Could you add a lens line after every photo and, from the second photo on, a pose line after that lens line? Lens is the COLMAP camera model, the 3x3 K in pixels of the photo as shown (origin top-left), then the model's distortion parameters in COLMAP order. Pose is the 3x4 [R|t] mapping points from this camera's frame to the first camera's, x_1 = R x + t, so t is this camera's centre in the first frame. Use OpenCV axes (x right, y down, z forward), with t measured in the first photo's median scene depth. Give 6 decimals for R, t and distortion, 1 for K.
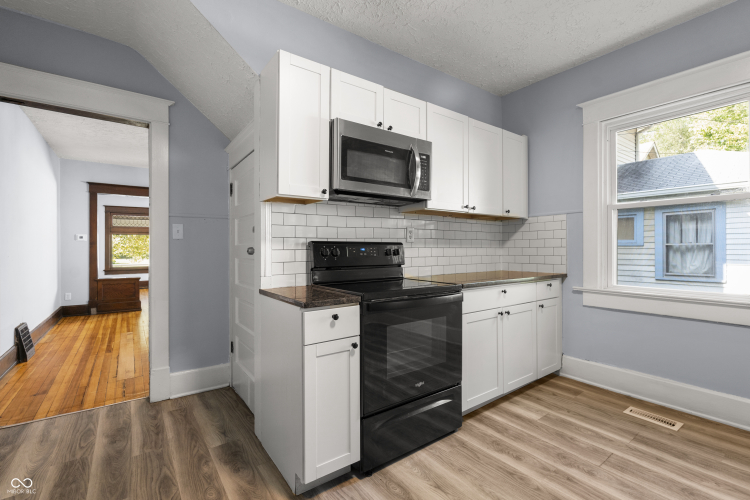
lens RADIAL K [[332.5, 0, 375.1], [0, 332.5, 248.7], [0, 0, 1]] dist [-0.005124, 0.001405]
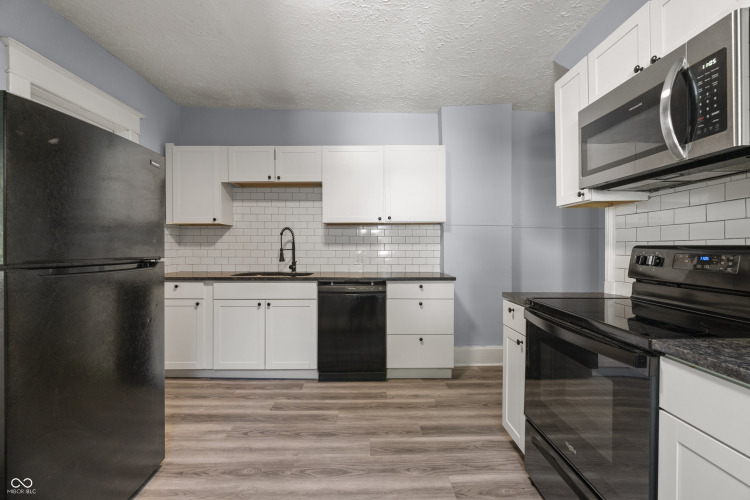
lens RADIAL K [[332.5, 0, 377.3], [0, 332.5, 246.6], [0, 0, 1]] dist [-0.005124, 0.001405]
pose [[-0.563647, -0.000192, -0.826016, 0.756006], [-0.006185, 0.999973, 0.003988, -0.017241], [0.825993, 0.007356, -0.563633, 0.836582]]
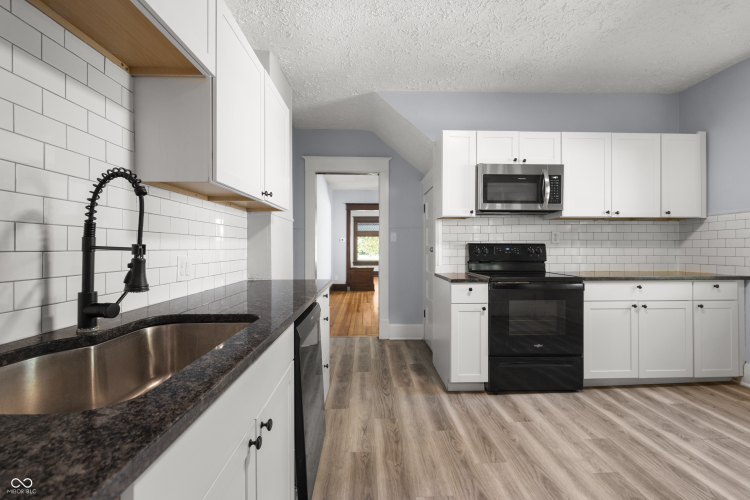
lens RADIAL K [[332.5, 0, 382.2], [0, 332.5, 246.3], [0, 0, 1]] dist [-0.005124, 0.001405]
pose [[0.830932, 0.001373, -0.556372, 0.289838], [-0.002748, 0.999995, -0.001636, -0.004882], [0.556367, 0.002888, 0.830932, -0.419541]]
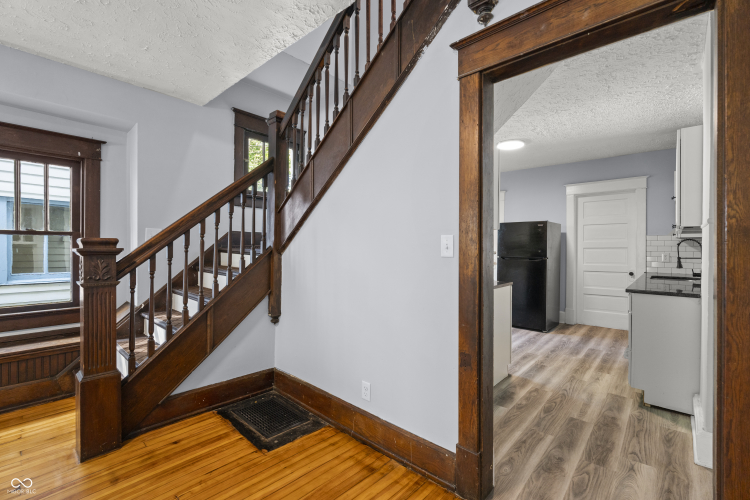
lens RADIAL K [[332.5, 0, 376.2], [0, 332.5, 248.8], [0, 0, 1]] dist [-0.005124, 0.001405]
pose [[-0.208159, 0.002384, 0.978092, -1.399973], [-0.002956, 0.999991, -0.003067, -0.033418], [-0.978090, -0.003530, -0.208150, 1.486067]]
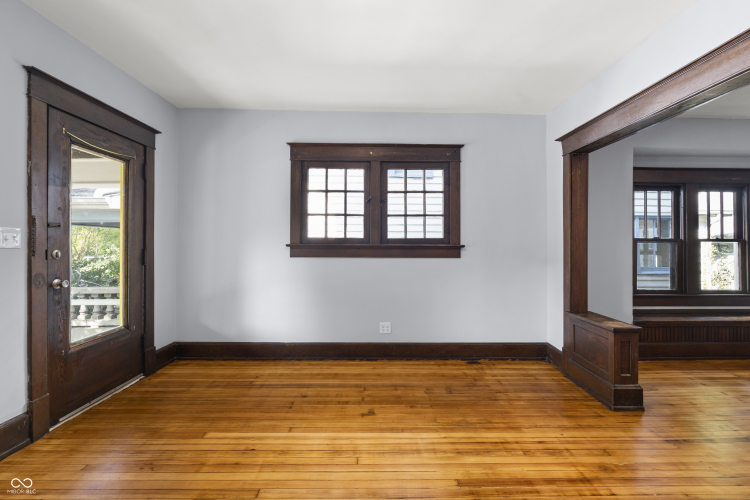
lens RADIAL K [[332.5, 0, 379.2], [0, 332.5, 245.7], [0, 0, 1]] dist [-0.005124, 0.001405]
pose [[0.579355, 0.009376, 0.815021, -2.653856], [-0.002969, 0.999951, -0.009393, -0.039094], [-0.815070, 0.003022, 0.579355, 3.203028]]
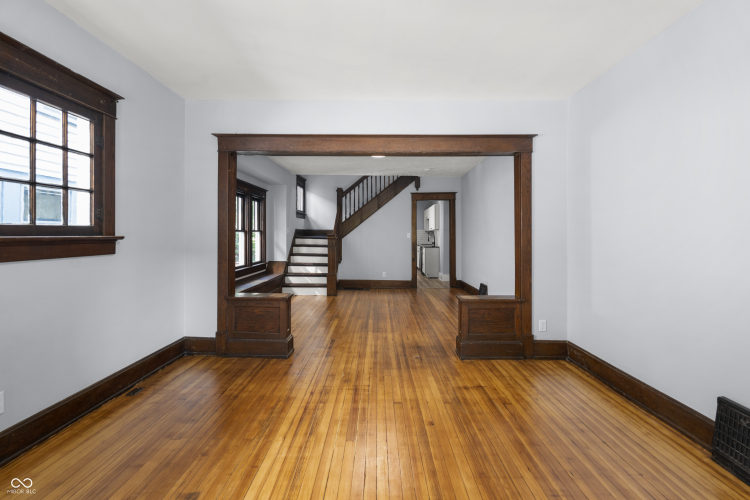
lens RADIAL K [[332.5, 0, 378.8], [0, 332.5, 234.9], [0, 0, 1]] dist [-0.005124, 0.001405]
pose [[-0.800094, 0.003211, 0.599866, -2.529708], [0.005733, 0.999981, 0.002294, -0.060148], [-0.599847, 0.005275, -0.800097, 4.143104]]
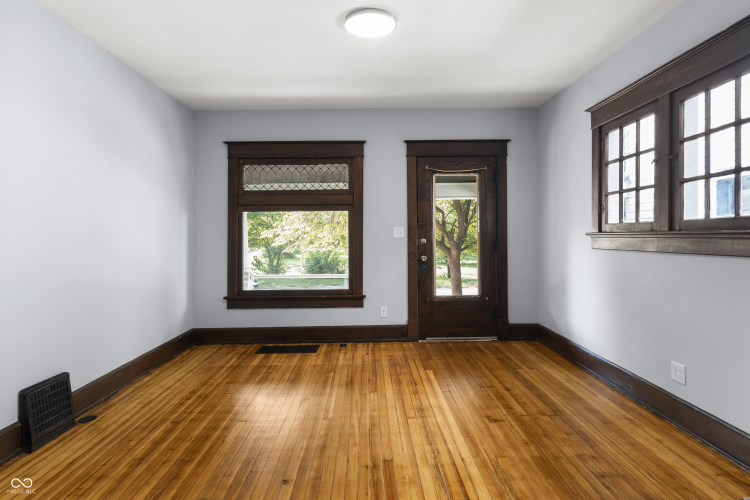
lens RADIAL K [[427.1, 0, 385.1], [0, 427.1, 240.7], [0, 0, 1]] dist [-0.003509, -0.000814]
pose [[0.824910, 0.004680, -0.565245, -1.380287], [0.001115, 0.999950, 0.009905, -0.045892], [0.565264, -0.008801, 0.824863, 2.658235]]
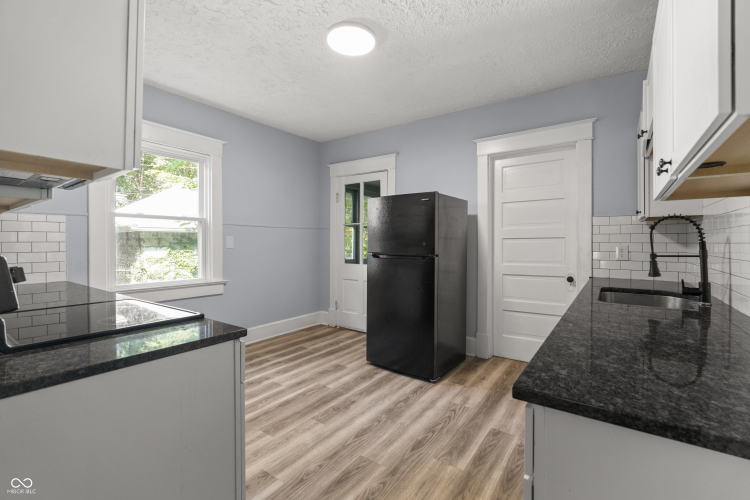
lens RADIAL K [[332.5, 0, 381.1], [0, 332.5, 247.2], [0, 0, 1]] dist [-0.005124, 0.001405]
pose [[-0.319496, -0.005753, 0.947570, -0.678113], [0.004247, 0.999963, 0.007503, -0.025660], [-0.947578, 0.006422, -0.319459, 0.585025]]
